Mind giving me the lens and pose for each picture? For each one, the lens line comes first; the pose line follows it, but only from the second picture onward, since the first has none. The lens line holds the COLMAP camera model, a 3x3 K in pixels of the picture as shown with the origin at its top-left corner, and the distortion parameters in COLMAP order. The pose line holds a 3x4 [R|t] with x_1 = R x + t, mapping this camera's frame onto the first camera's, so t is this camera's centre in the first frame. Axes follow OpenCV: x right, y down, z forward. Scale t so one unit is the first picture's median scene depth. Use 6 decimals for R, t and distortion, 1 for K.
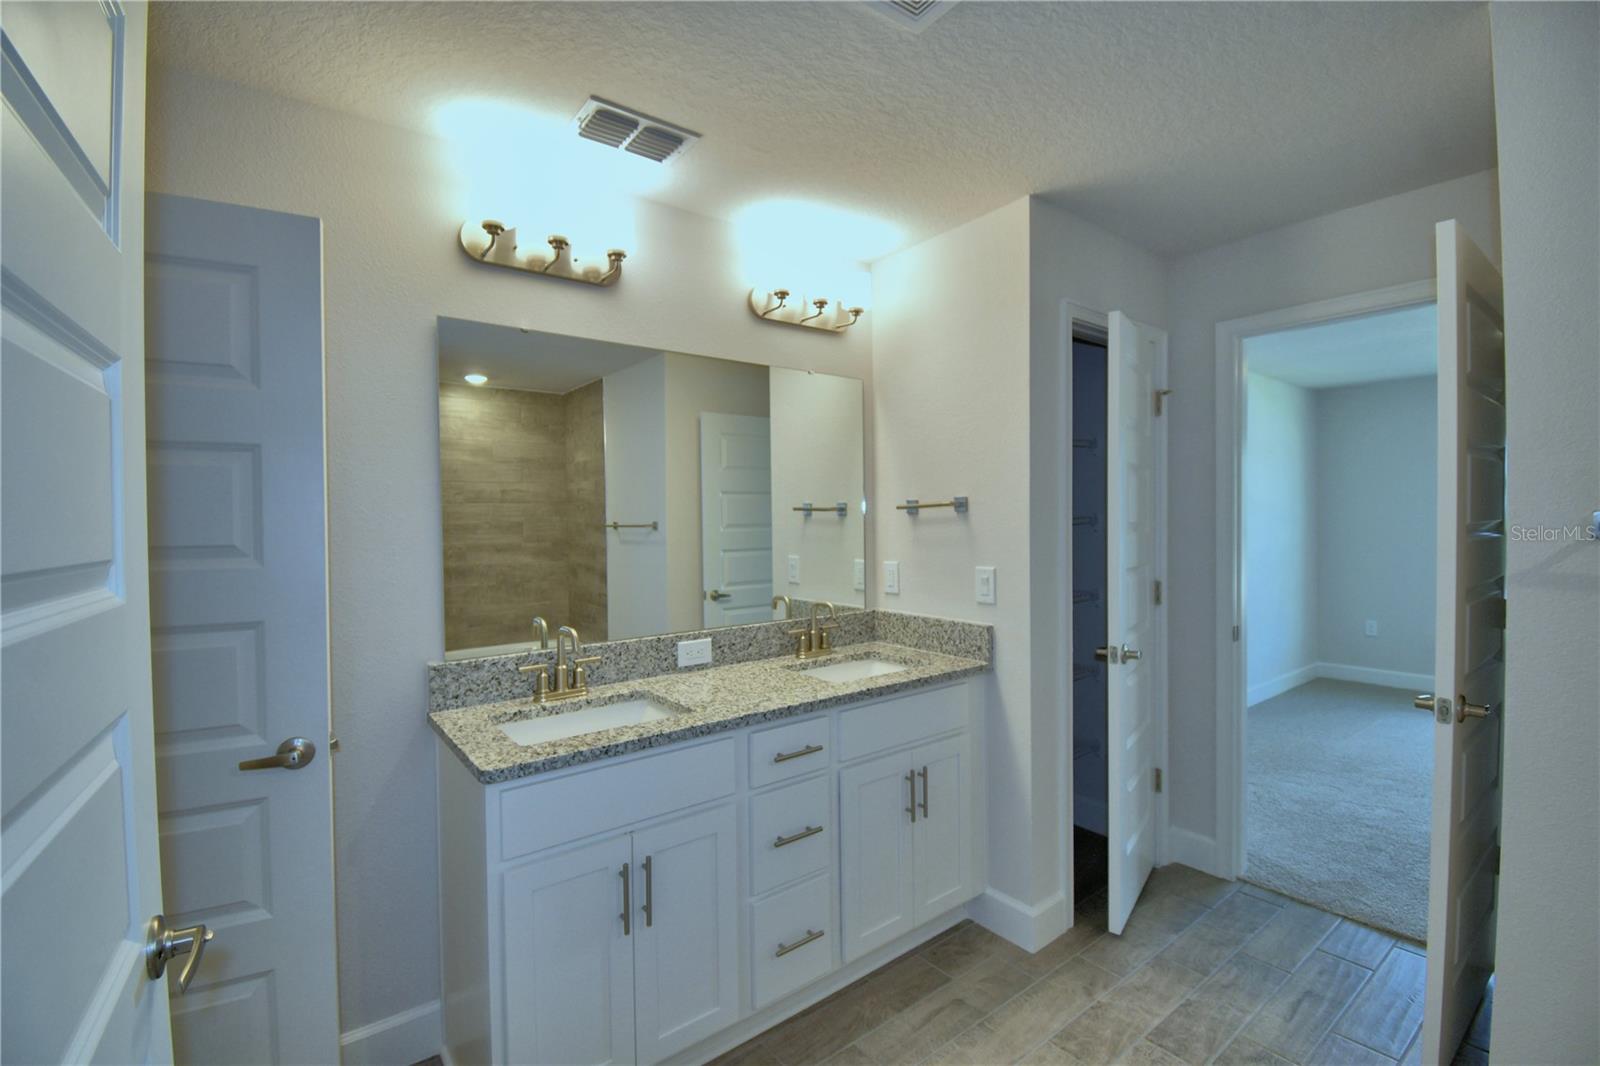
lens RADIAL K [[645.5, 0, 802.4], [0, 645.5, 538.1], [0, 0, 1]] dist [-0.013653, -0.001264]
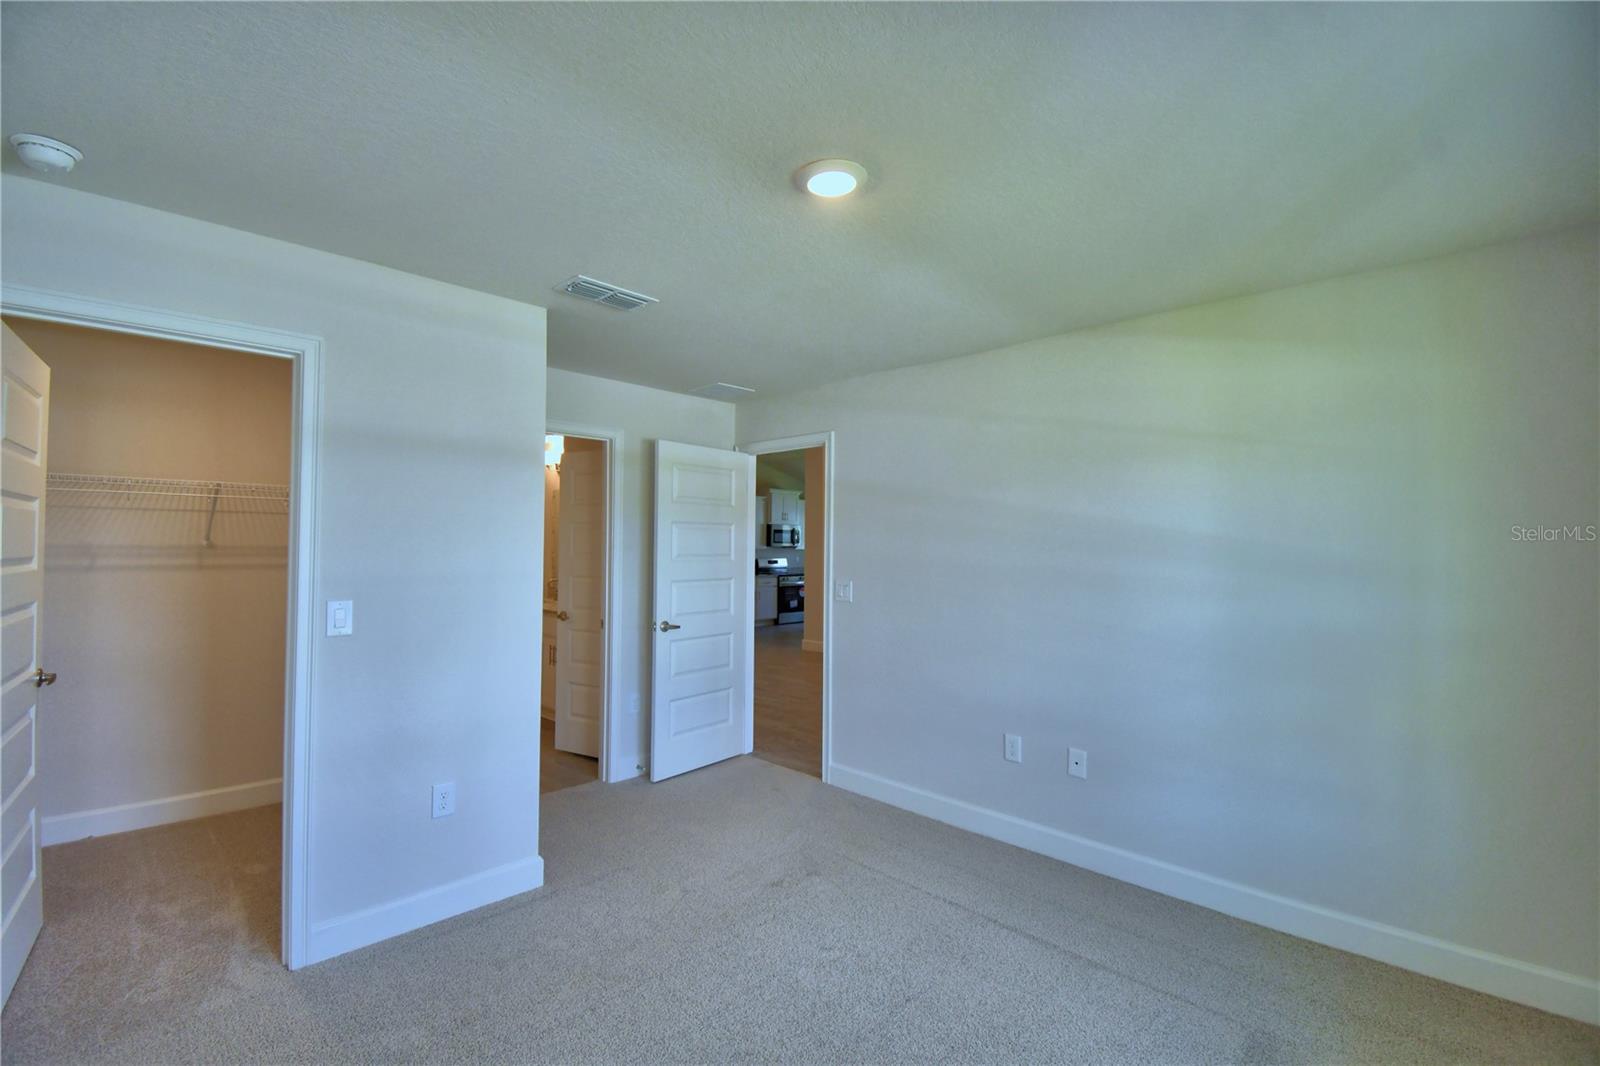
lens RADIAL K [[711.6, 0, 804.0], [0, 711.6, 535.1], [0, 0, 1]] dist [0.006730, -0.015040]
pose [[0.999073, 0.005701, 0.042660, 4.132674], [-0.003895, 0.999098, -0.042289, 0.081594], [-0.042863, 0.042084, 0.998194, -4.210229]]
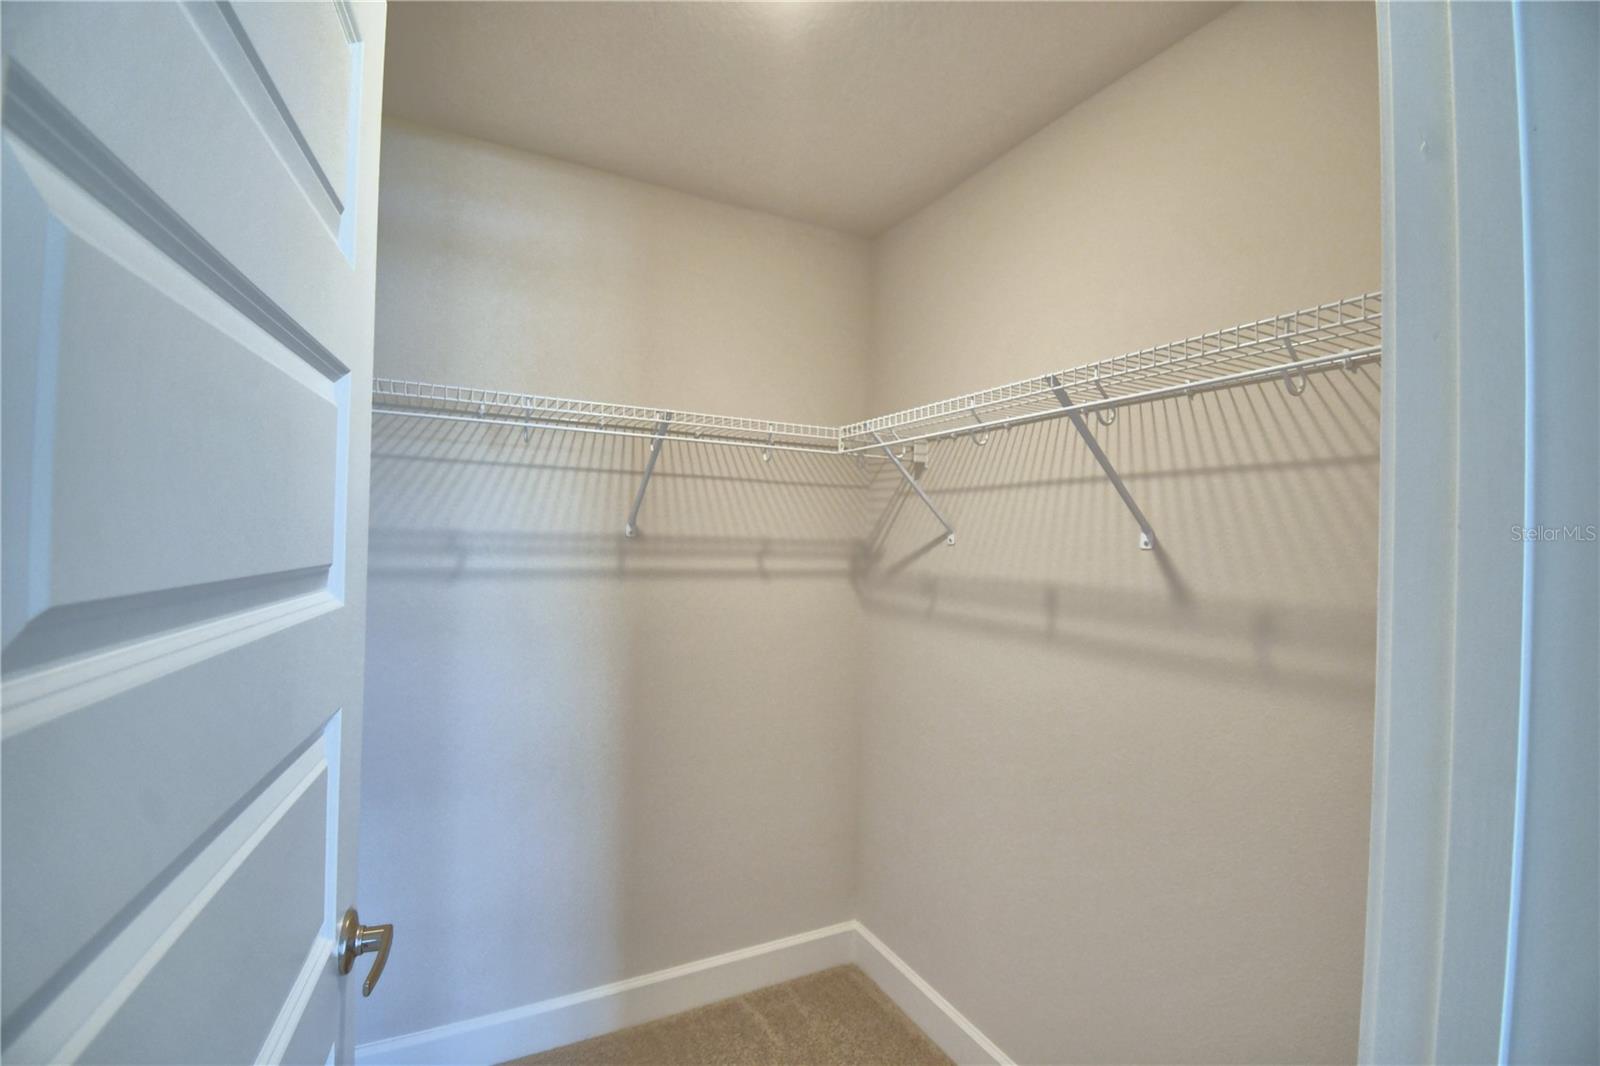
lens RADIAL K [[645.5, 0, 793.0], [0, 645.5, 528.8], [0, 0, 1]] dist [-0.013653, -0.001264]
pose [[0.972549, 0.018291, -0.231977, -0.155859], [-0.028862, 0.998690, -0.042257, -0.005286], [0.230900, 0.047792, 0.971803, 0.213612]]
